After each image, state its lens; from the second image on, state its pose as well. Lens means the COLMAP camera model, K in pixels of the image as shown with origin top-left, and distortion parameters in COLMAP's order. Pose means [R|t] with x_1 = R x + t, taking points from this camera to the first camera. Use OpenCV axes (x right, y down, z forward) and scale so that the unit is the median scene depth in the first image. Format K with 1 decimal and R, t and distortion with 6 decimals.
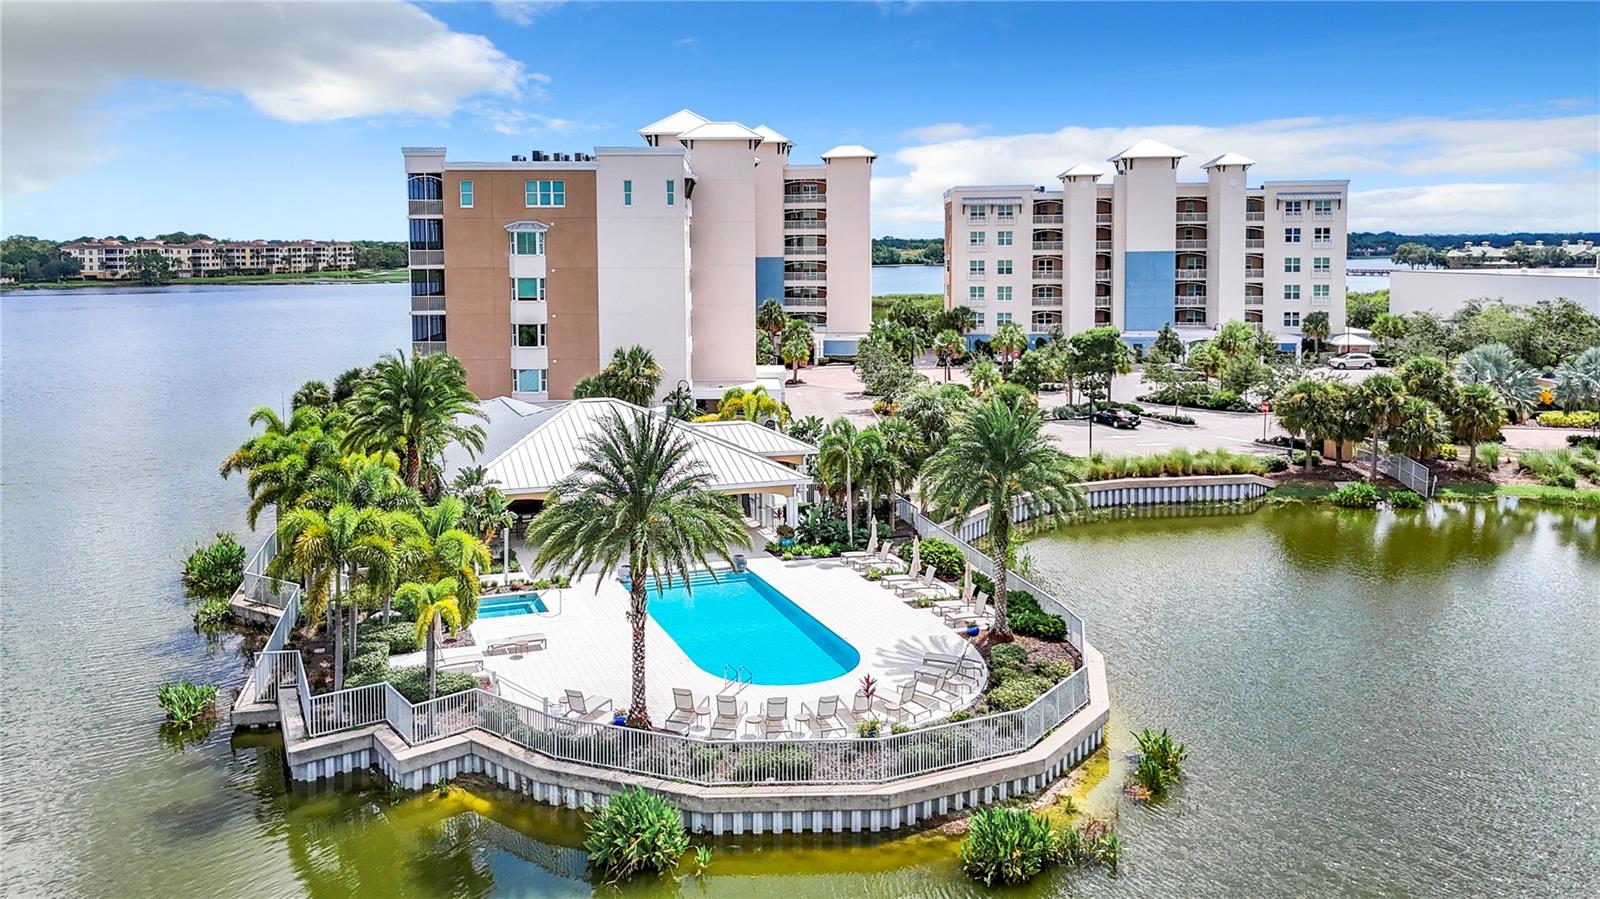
lens RADIAL K [[1215.5, 0, 801.8], [0, 1215.5, 387.8], [0, 0, 1]] dist [0.049131, -0.043014]
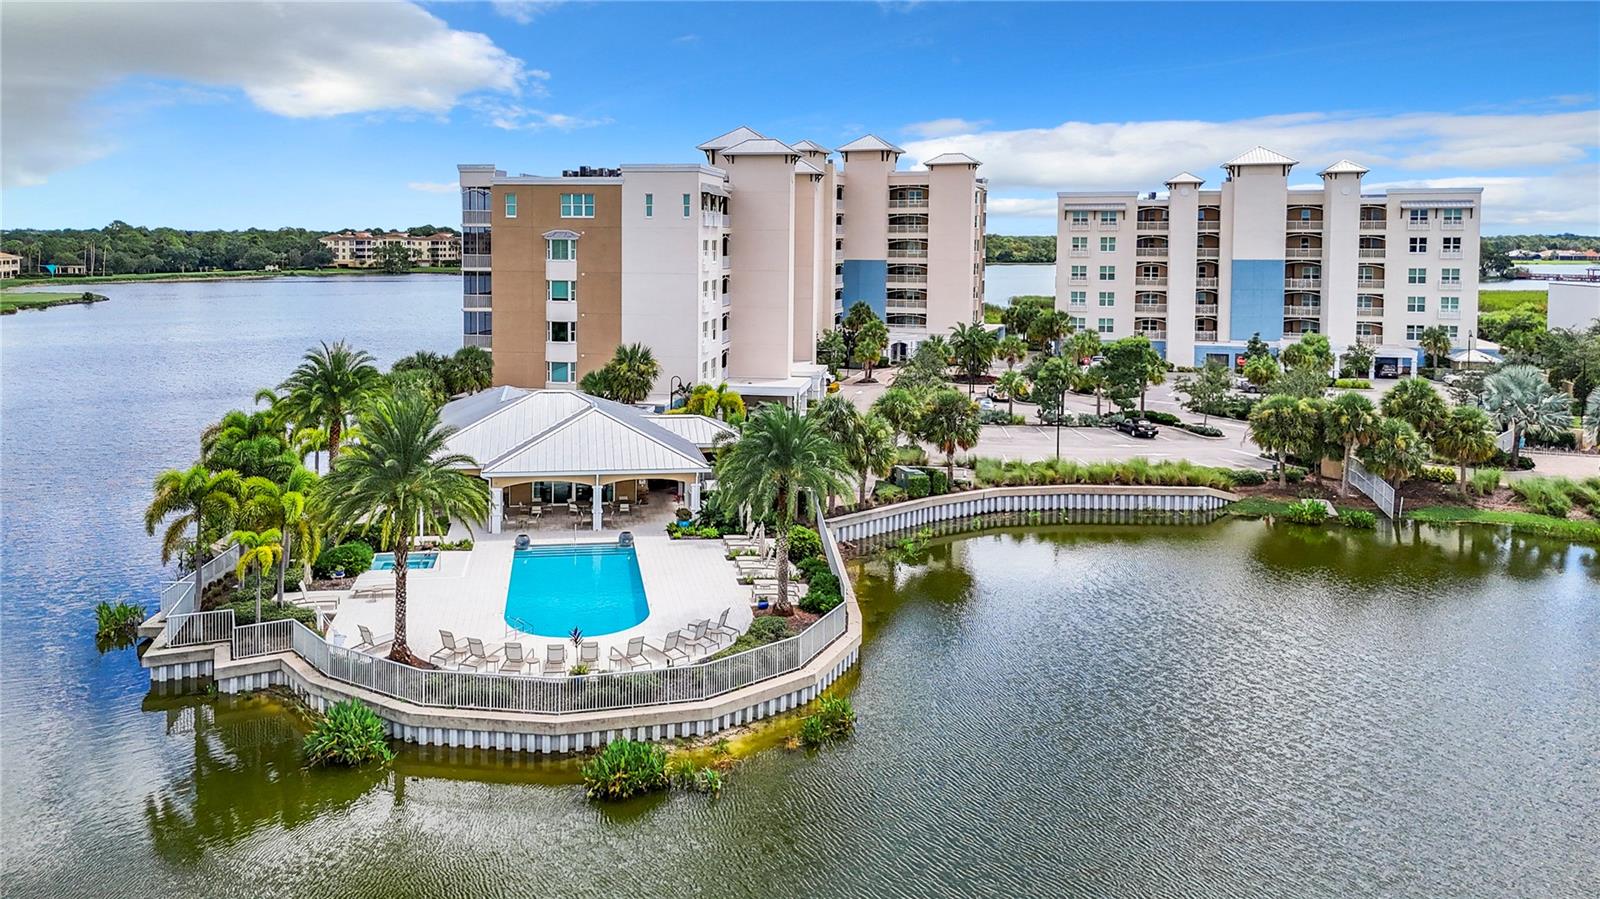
lens RADIAL K [[1215.5, 0, 801.8], [0, 1215.5, 387.8], [0, 0, 1]] dist [0.049131, -0.043014]
pose [[0.981649, 0.034426, -0.187562, 0.114177], [-0.033610, 0.999407, 0.007534, -0.004037], [0.187710, -0.001092, 0.982224, -0.032164]]
